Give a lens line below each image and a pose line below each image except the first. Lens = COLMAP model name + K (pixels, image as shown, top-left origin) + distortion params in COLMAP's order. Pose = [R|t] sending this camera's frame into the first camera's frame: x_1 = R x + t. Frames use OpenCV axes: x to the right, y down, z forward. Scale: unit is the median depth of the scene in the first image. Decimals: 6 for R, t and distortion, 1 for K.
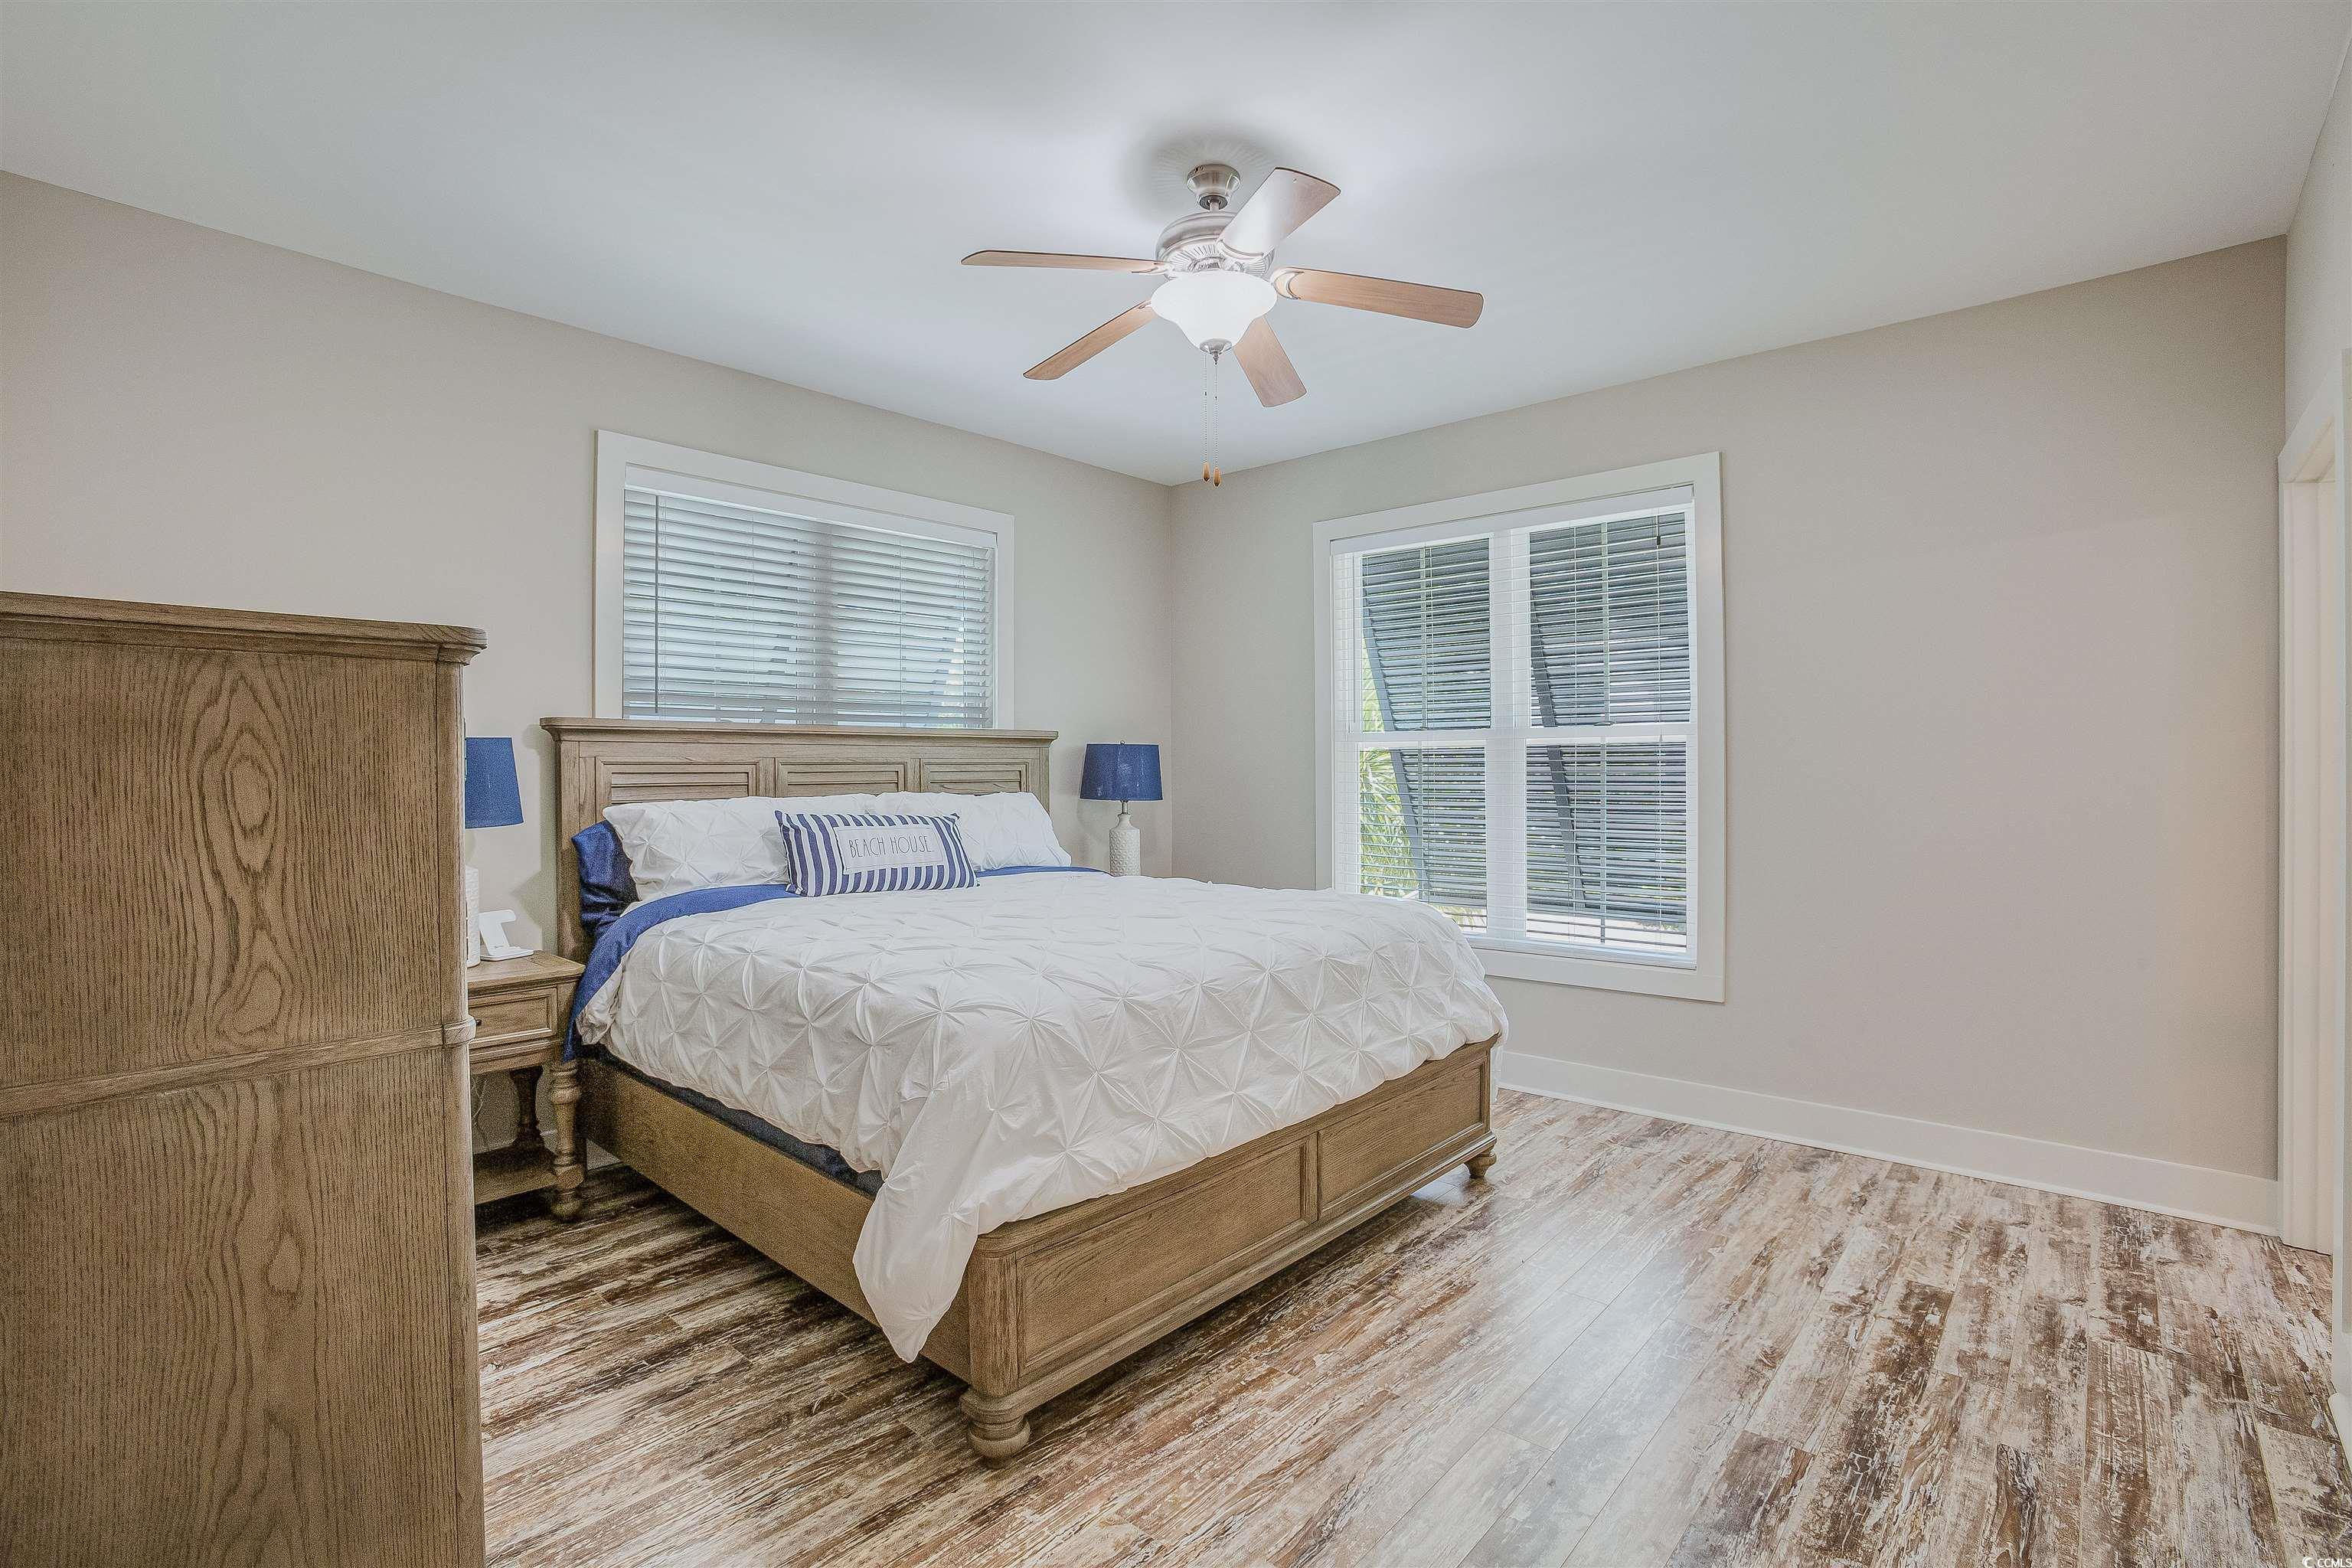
lens RADIAL K [[1096.4, 0, 1180.3], [0, 1096.4, 772.8], [0, 0, 1]] dist [-0.065184, 0.022836]
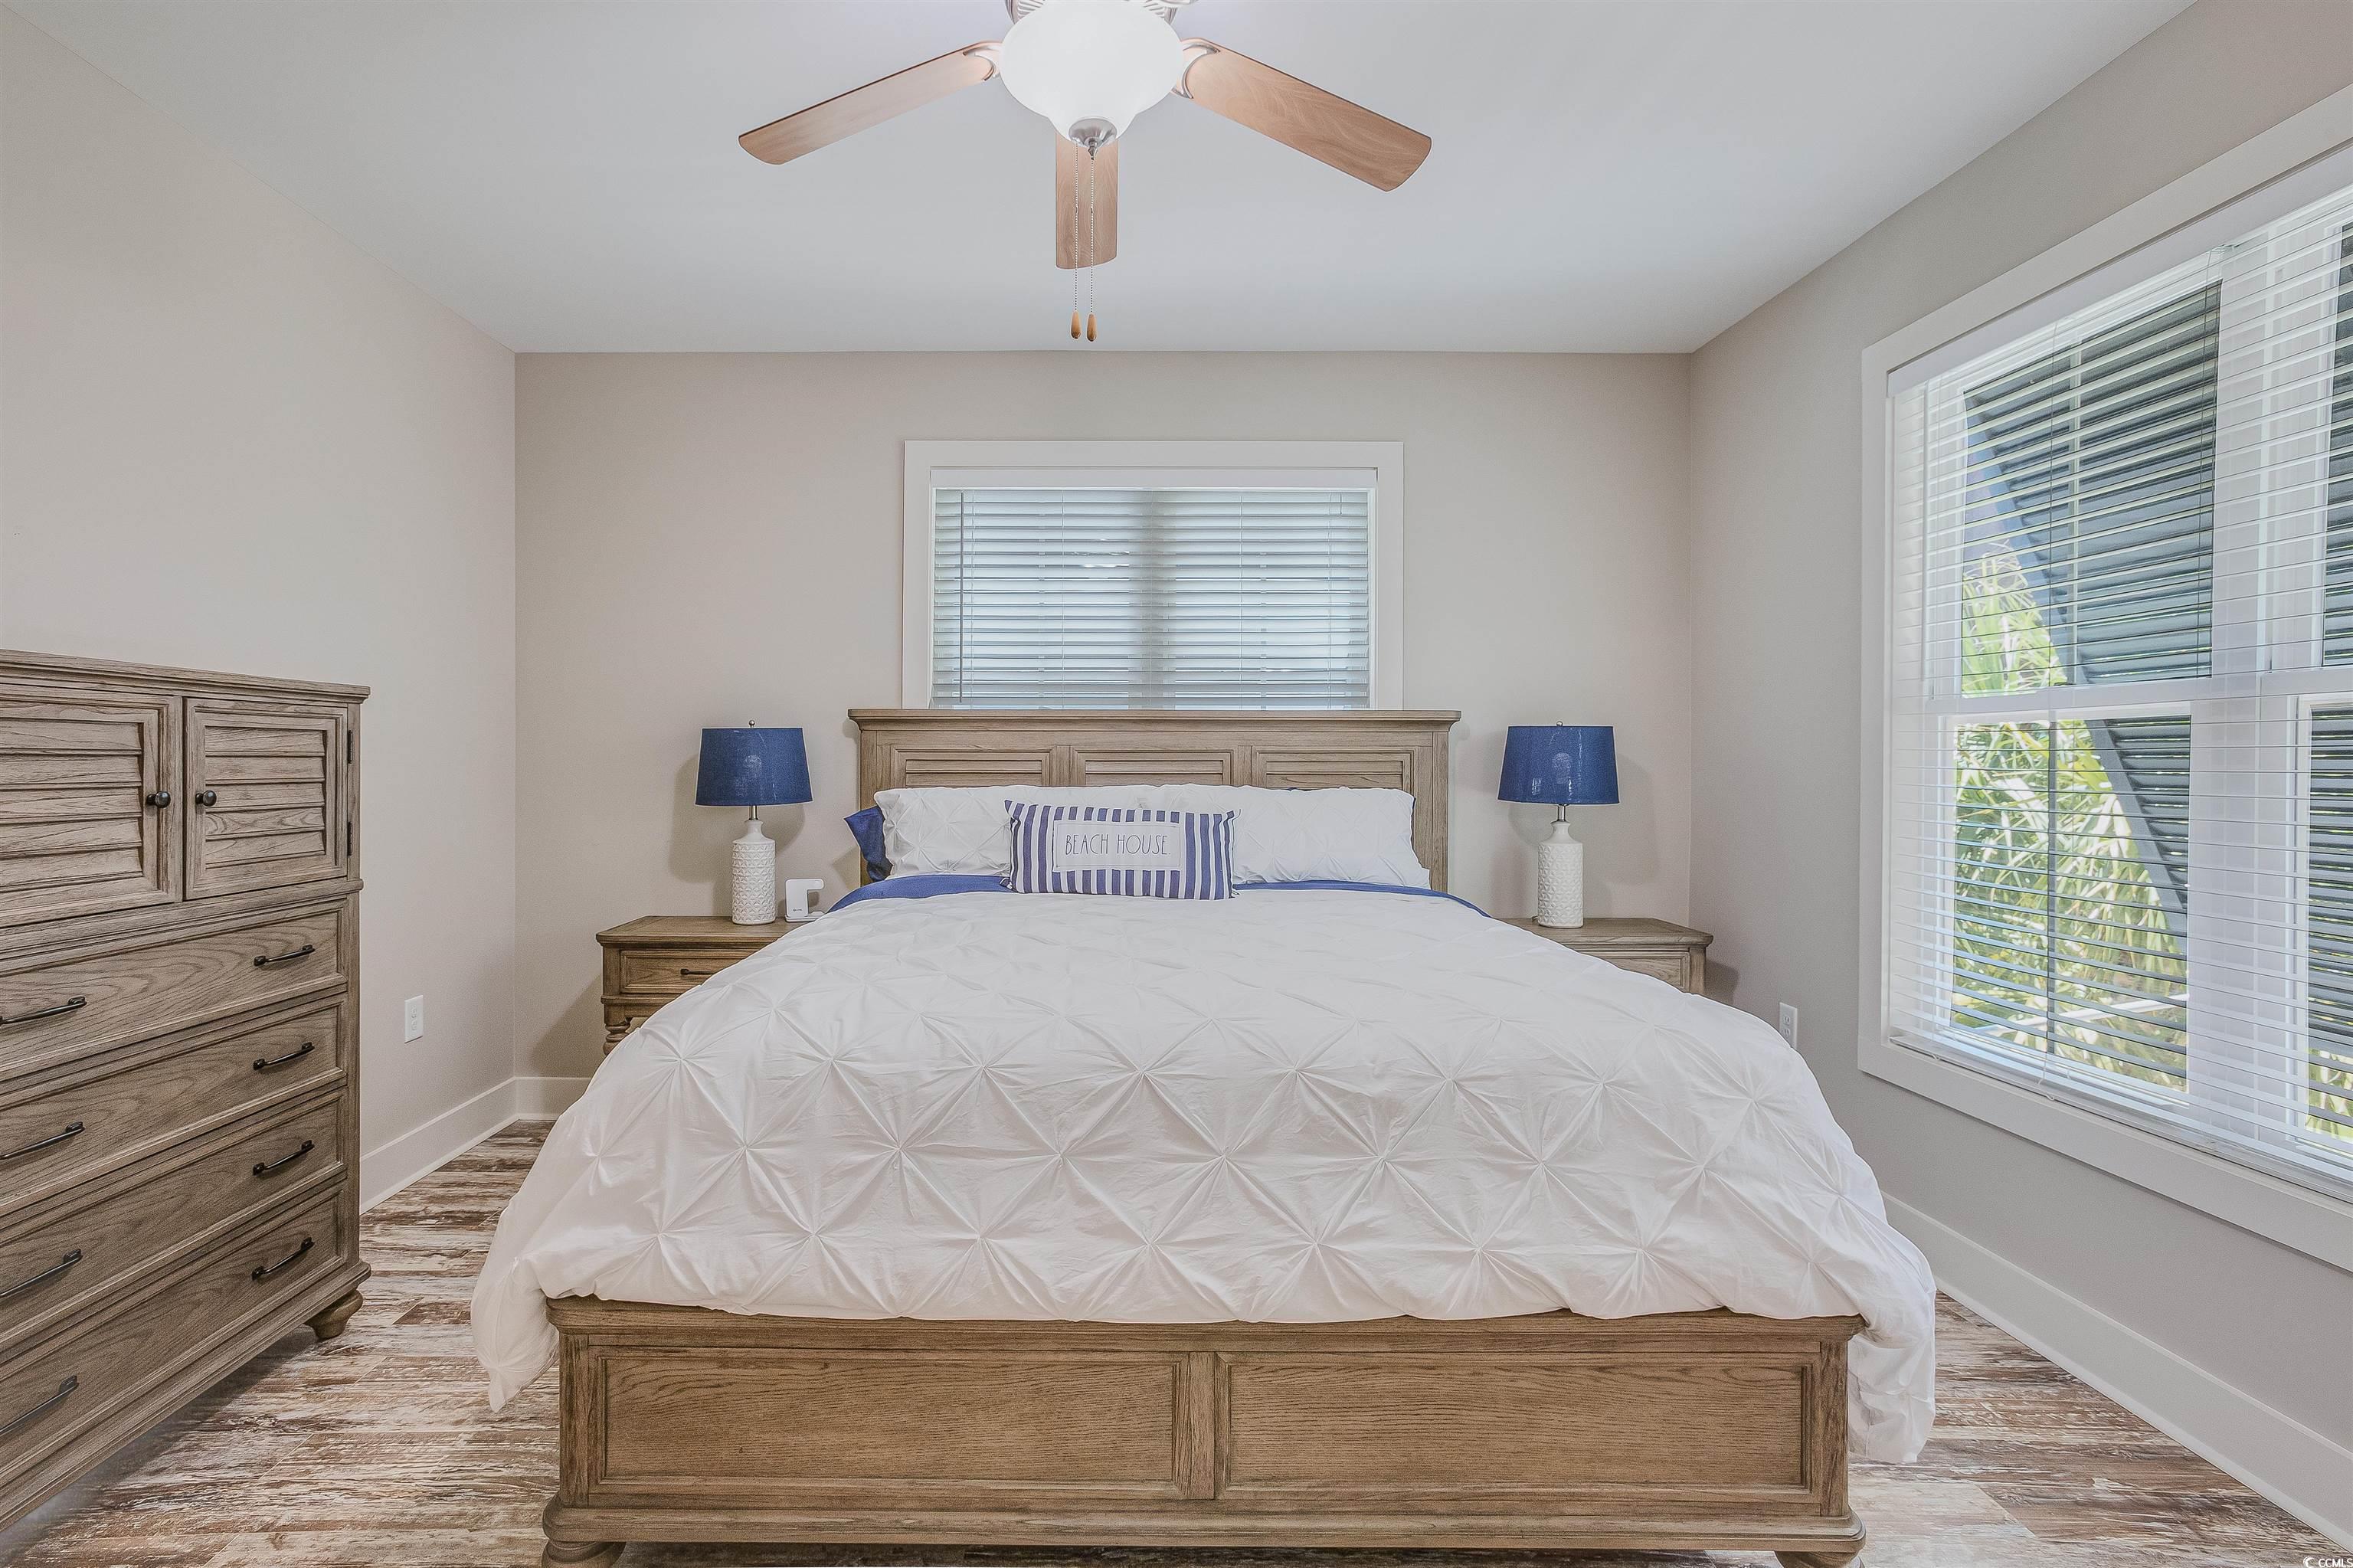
lens RADIAL K [[1110.1, 0, 1172.2], [0, 1110.1, 756.9], [0, 0, 1]] dist [-0.028561, 0.023748]
pose [[0.661673, 0.003440, -0.749785, 0.447236], [-0.008344, 0.999961, -0.002776, -0.002058], [0.749746, 0.008093, 0.661676, 0.444015]]
